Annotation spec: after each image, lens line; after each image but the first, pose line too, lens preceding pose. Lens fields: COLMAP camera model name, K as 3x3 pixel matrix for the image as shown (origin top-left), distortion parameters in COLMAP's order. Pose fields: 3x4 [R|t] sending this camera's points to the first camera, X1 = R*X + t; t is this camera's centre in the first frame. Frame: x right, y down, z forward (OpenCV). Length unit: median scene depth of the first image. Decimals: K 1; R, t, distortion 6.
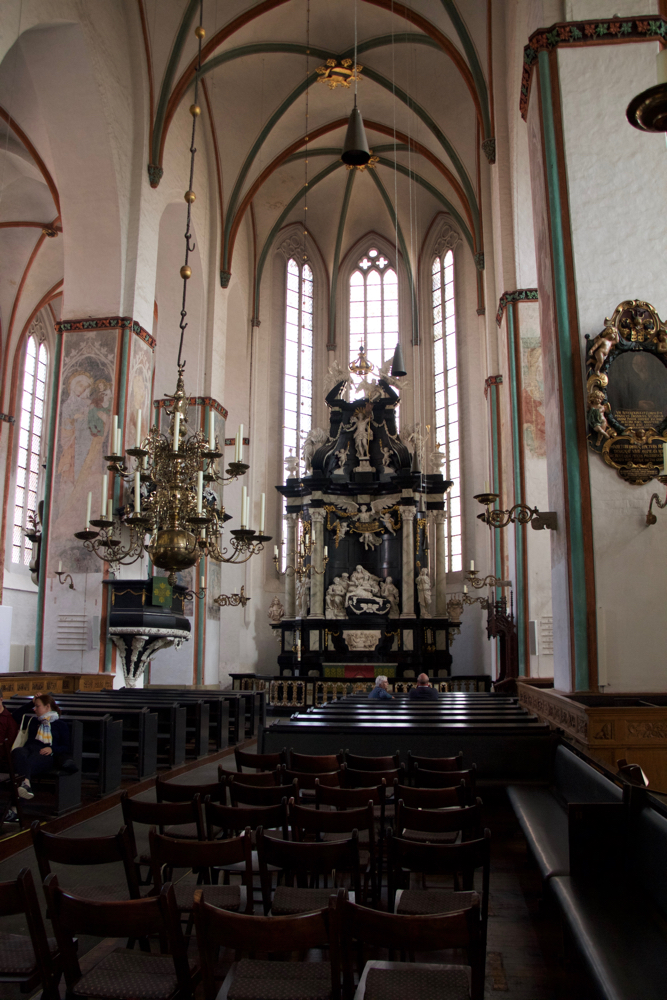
lens RADIAL K [[869.6, 0, 333.5], [0, 869.6, 500.0], [0, 0, 1]] dist [-0.129497, 0.007611]
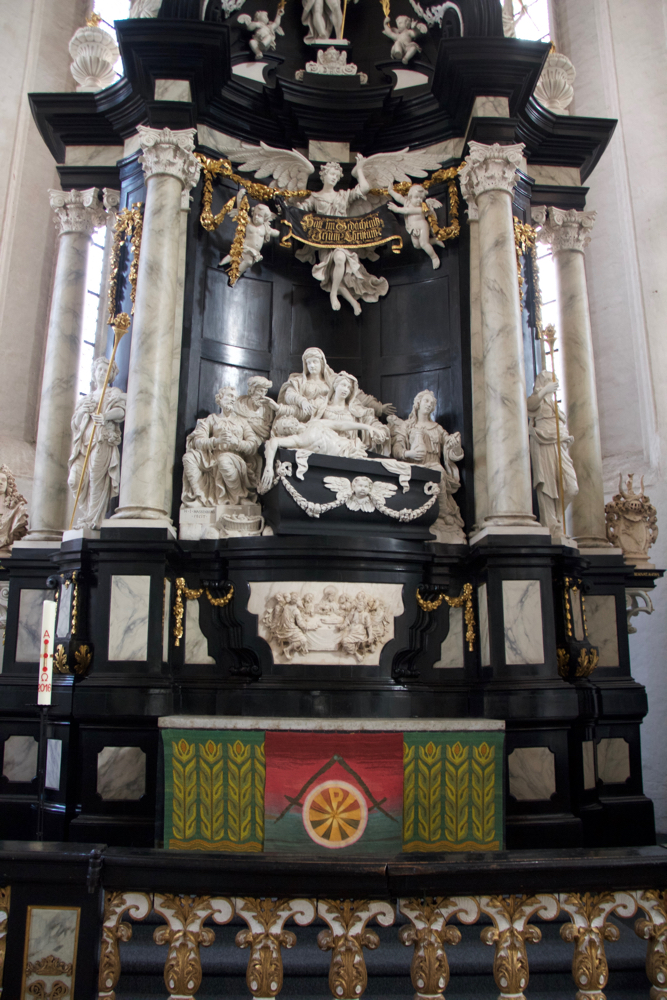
lens RADIAL K [[869.6, 0, 333.5], [0, 869.6, 500.0], [0, 0, 1]] dist [-0.129497, 0.007611]
pose [[0.982688, 0.047370, 0.179108, -0.010764], [-0.040050, 0.998217, -0.044269, 0.135389], [-0.180886, 0.036329, 0.982833, 0.743789]]
